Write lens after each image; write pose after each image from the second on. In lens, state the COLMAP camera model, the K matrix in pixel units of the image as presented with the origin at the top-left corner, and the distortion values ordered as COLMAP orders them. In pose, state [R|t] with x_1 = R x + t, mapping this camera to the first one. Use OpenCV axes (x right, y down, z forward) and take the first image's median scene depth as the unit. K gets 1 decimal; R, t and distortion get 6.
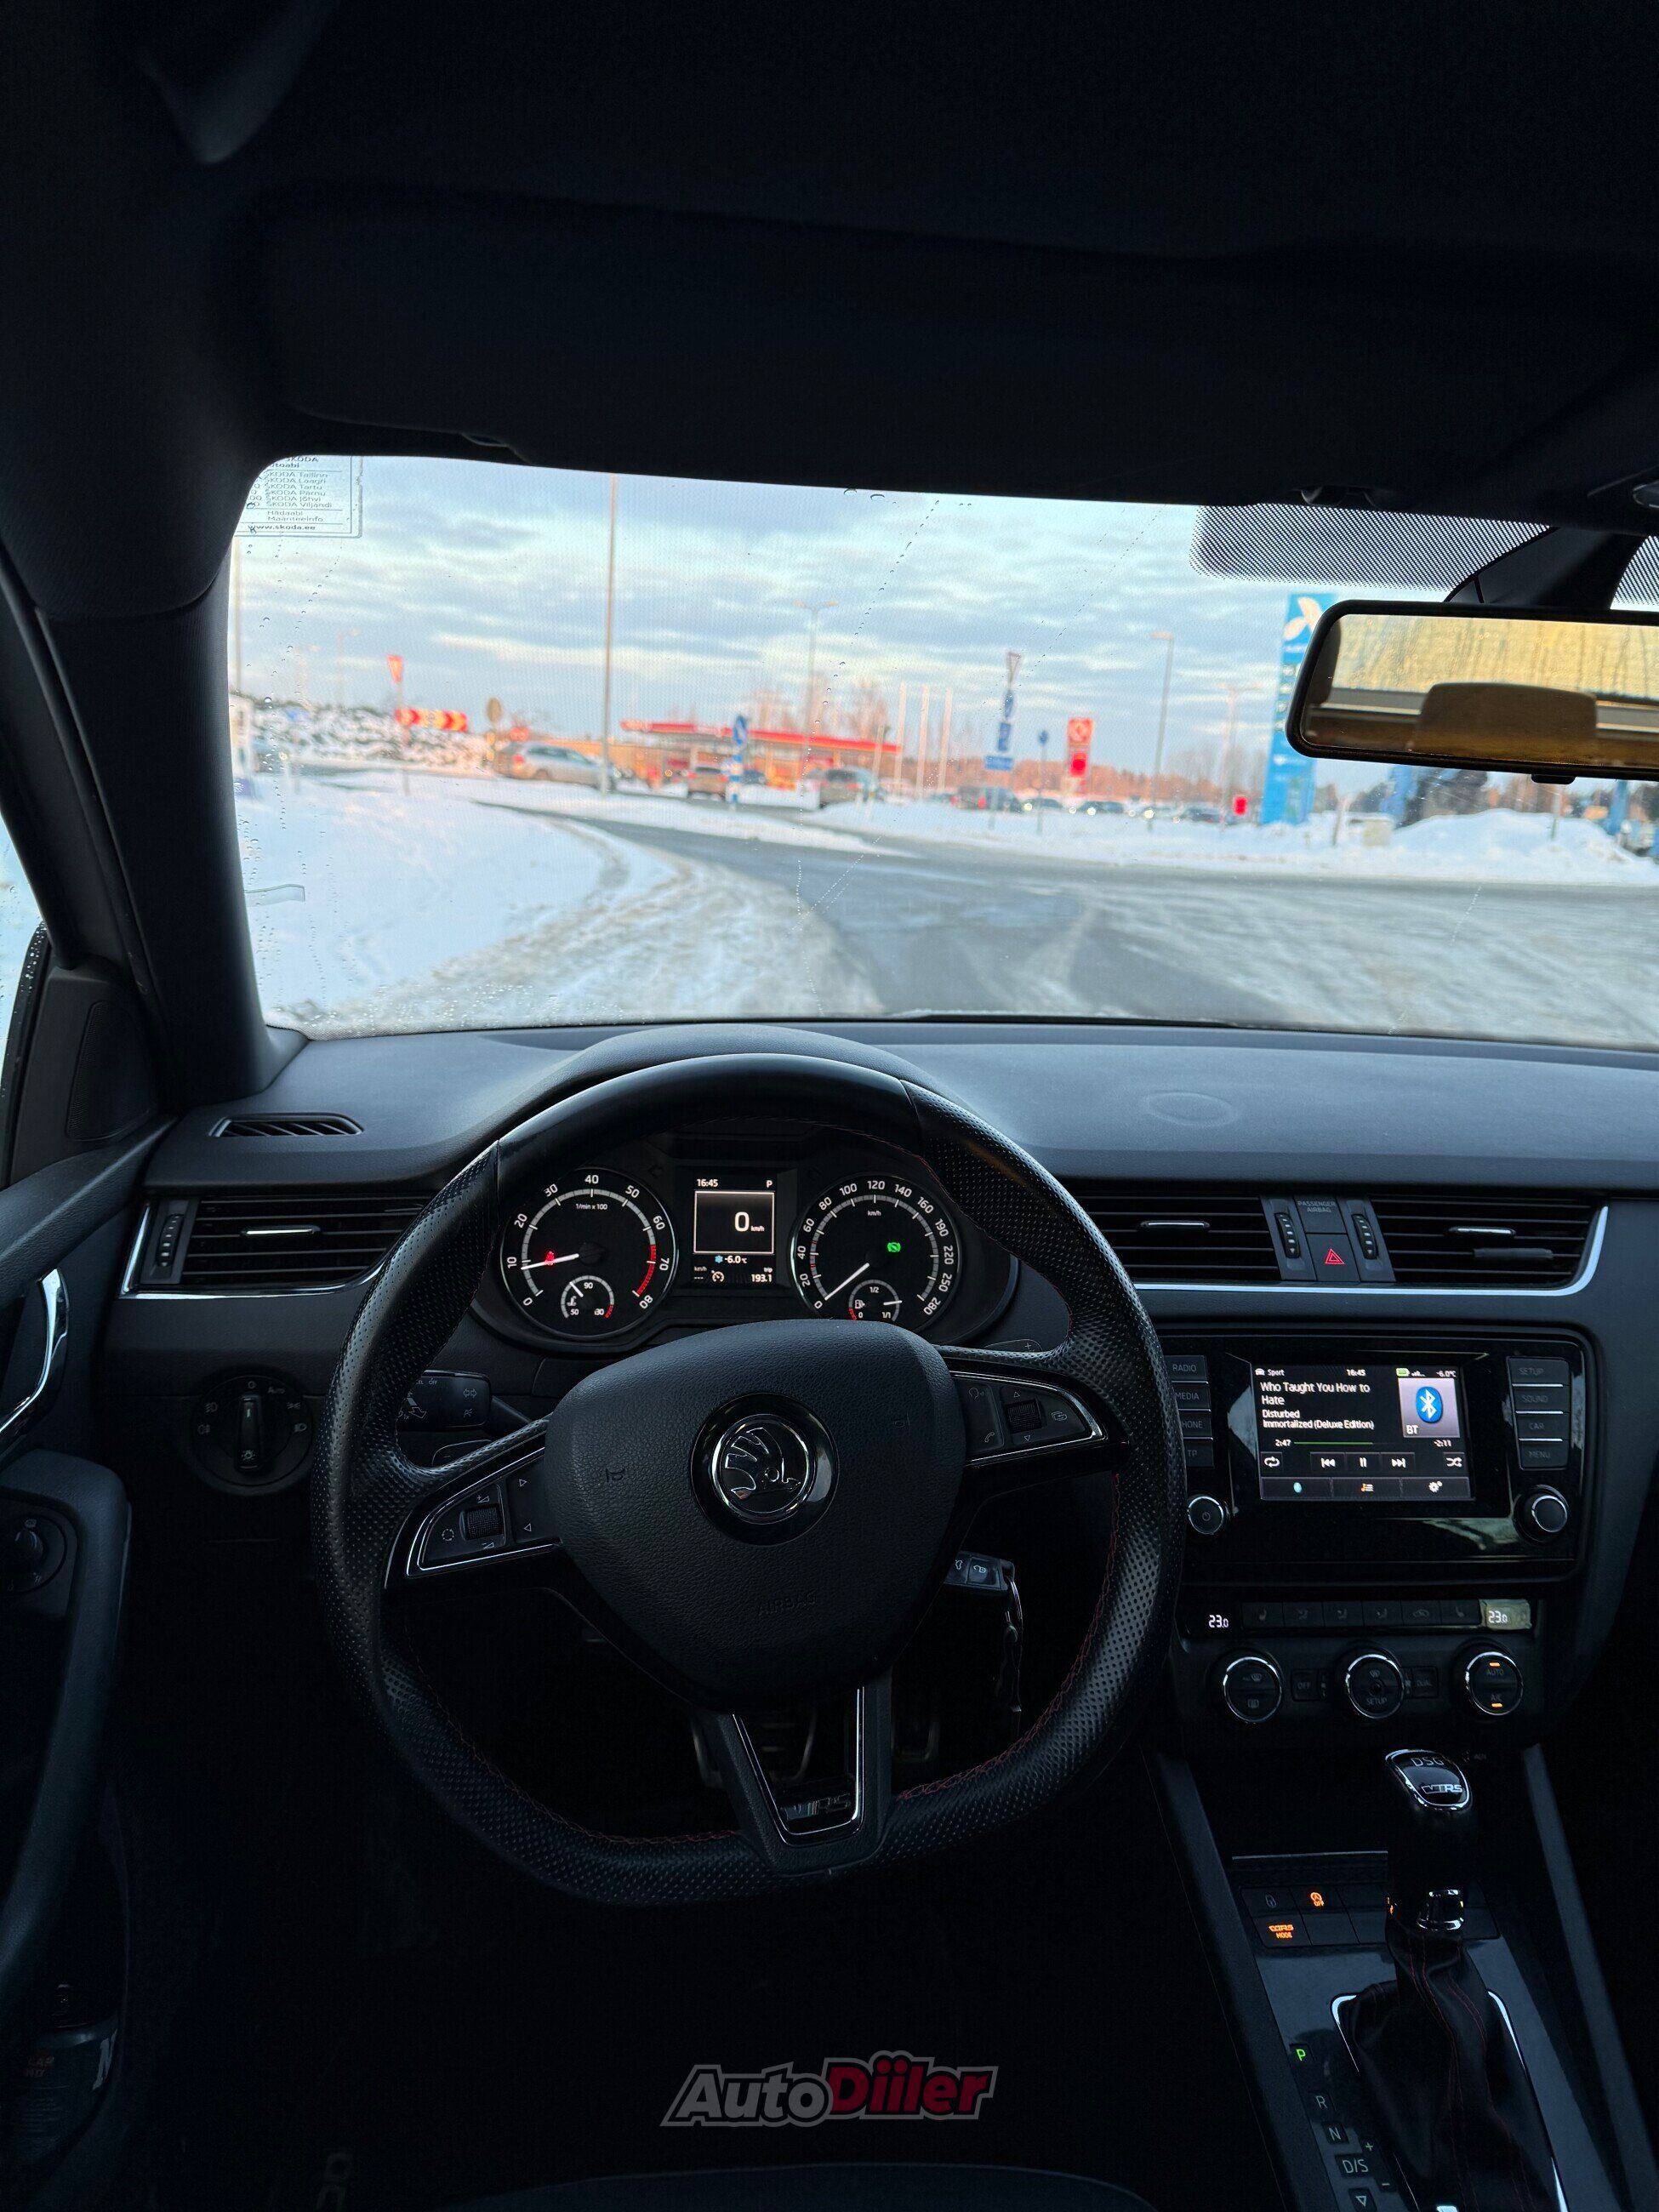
lens RADIAL K [[1575.6, 0, 858.7], [0, 1575.6, 1036.4], [0, 0, 1]] dist [0.092632, -0.021664]
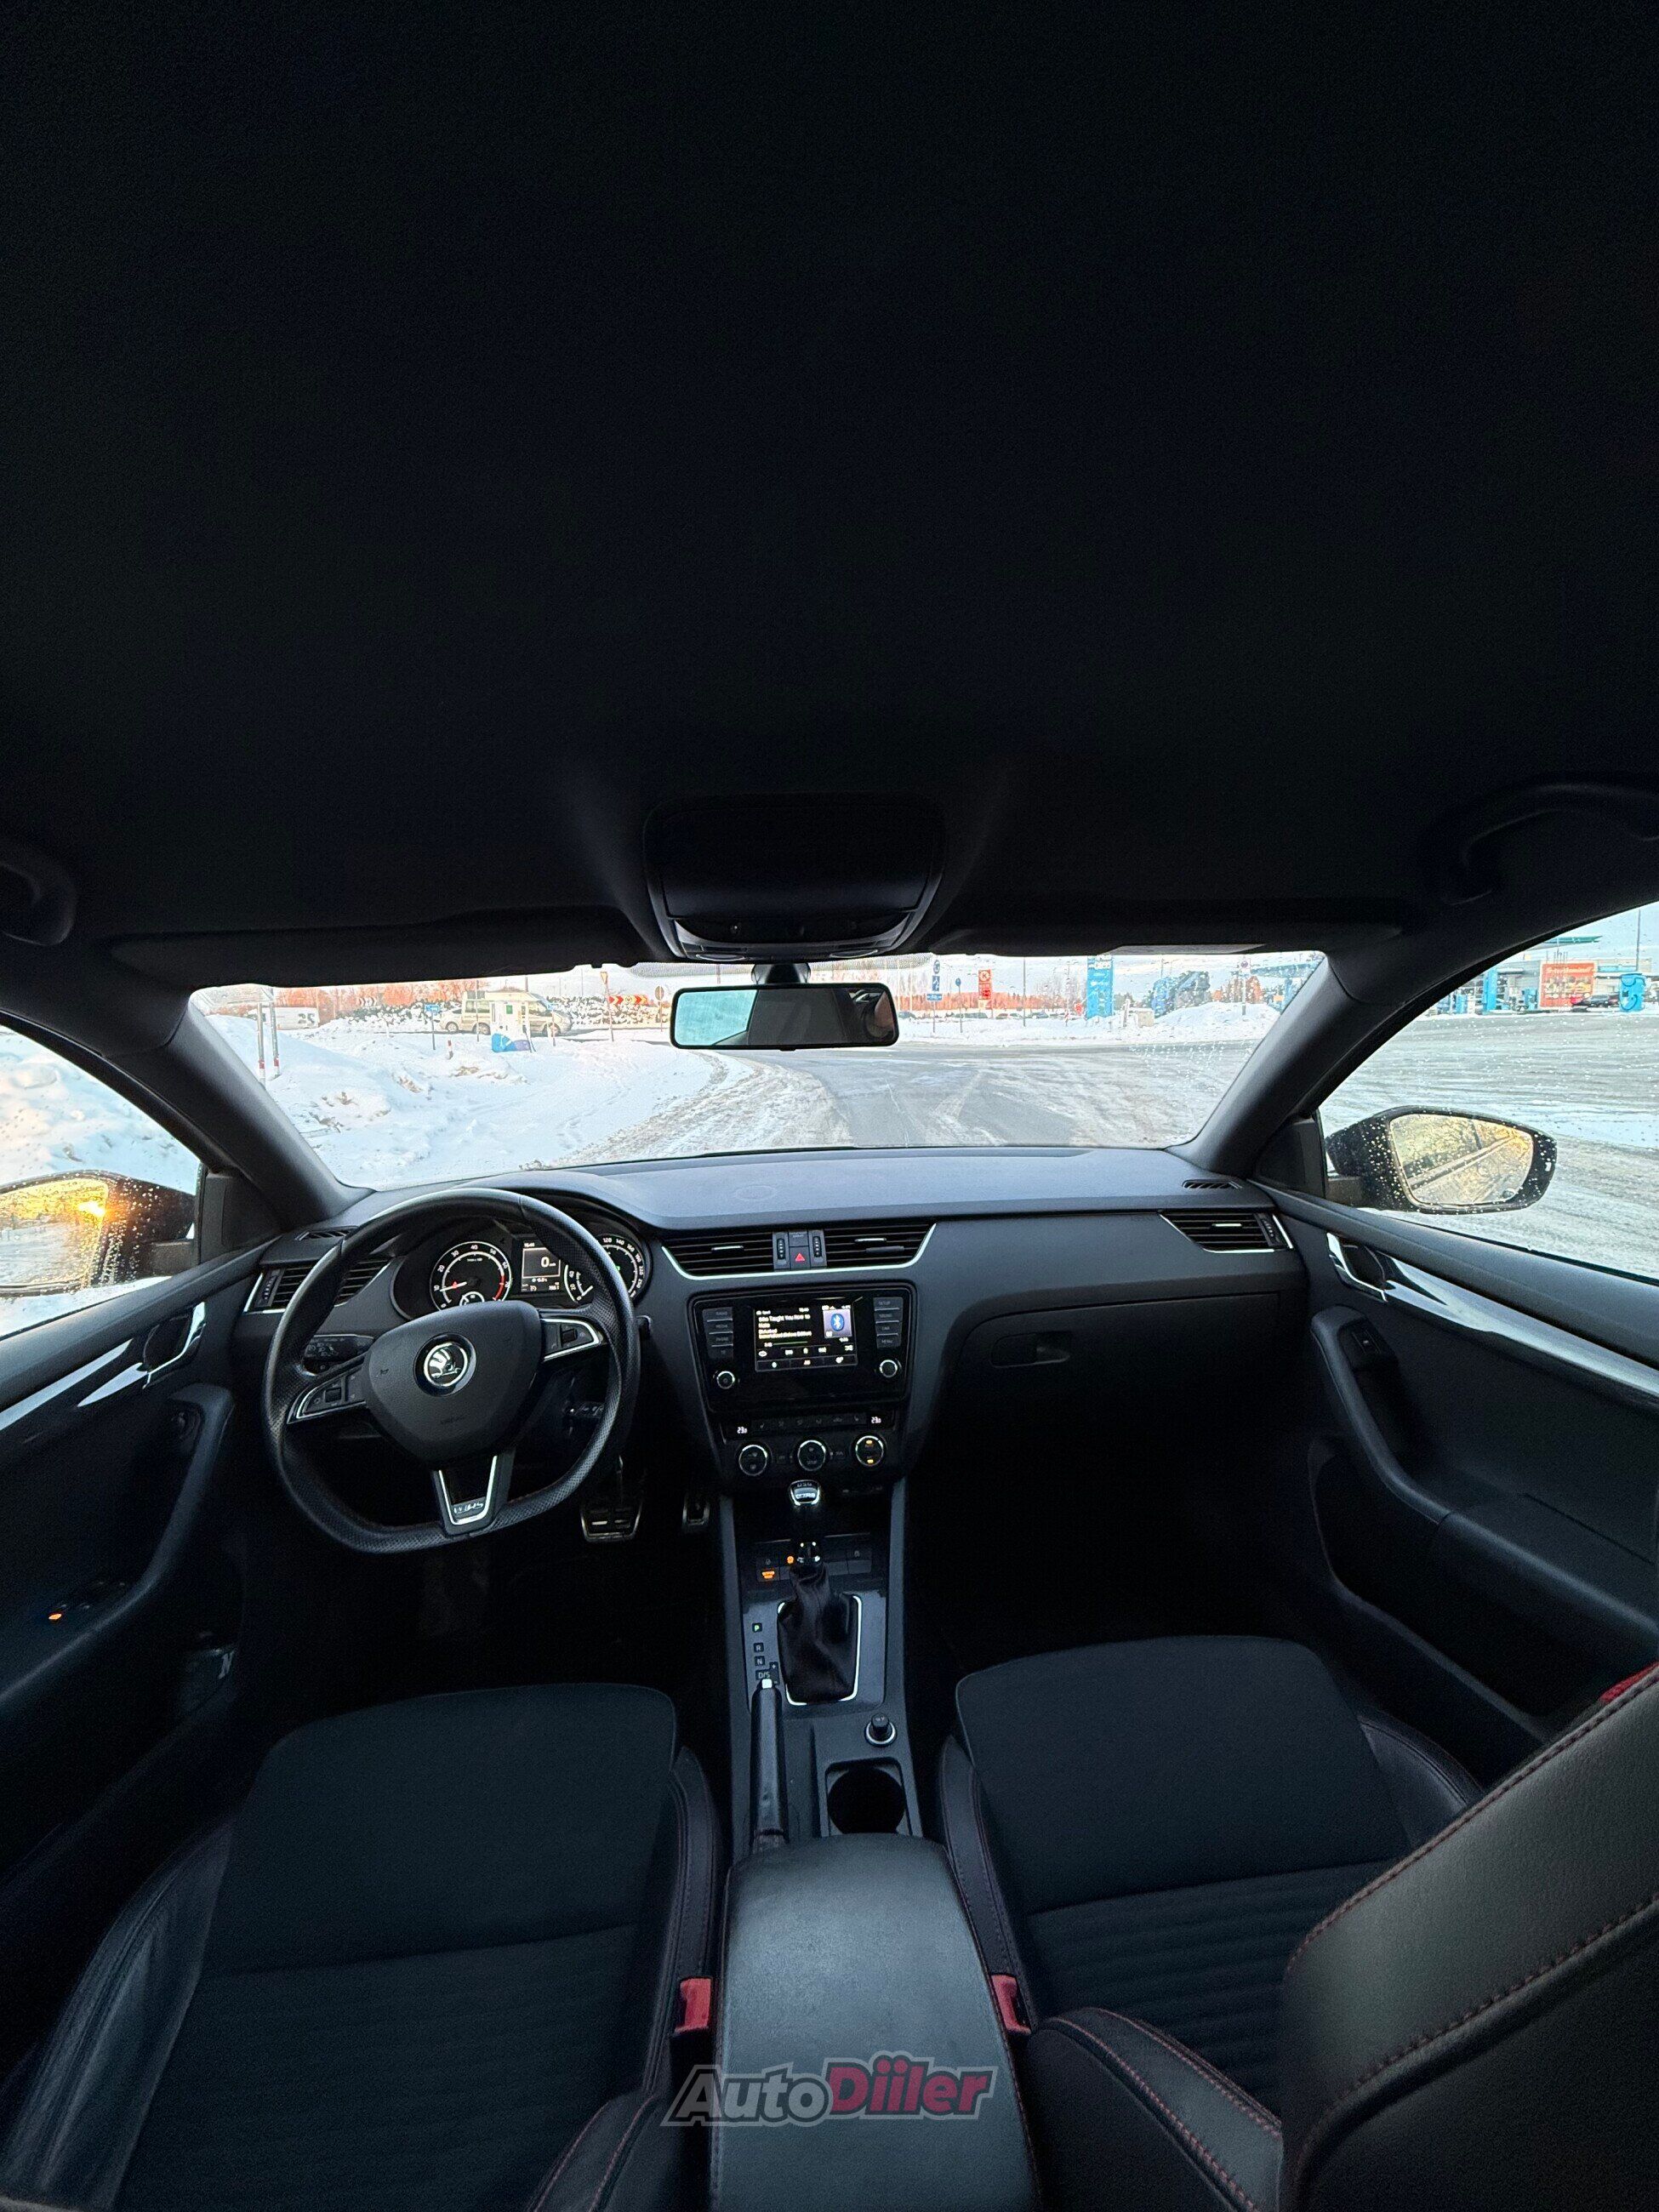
lens RADIAL K [[878.1, 0, 843.1], [0, 878.1, 1033.2], [0, 0, 1]] dist [0.023604, 0.000014]
pose [[0.996192, -0.080599, -0.033249, 0.410967], [0.075324, 0.987655, -0.137345, 0.003200], [0.043908, 0.134317, 0.989965, -0.241779]]
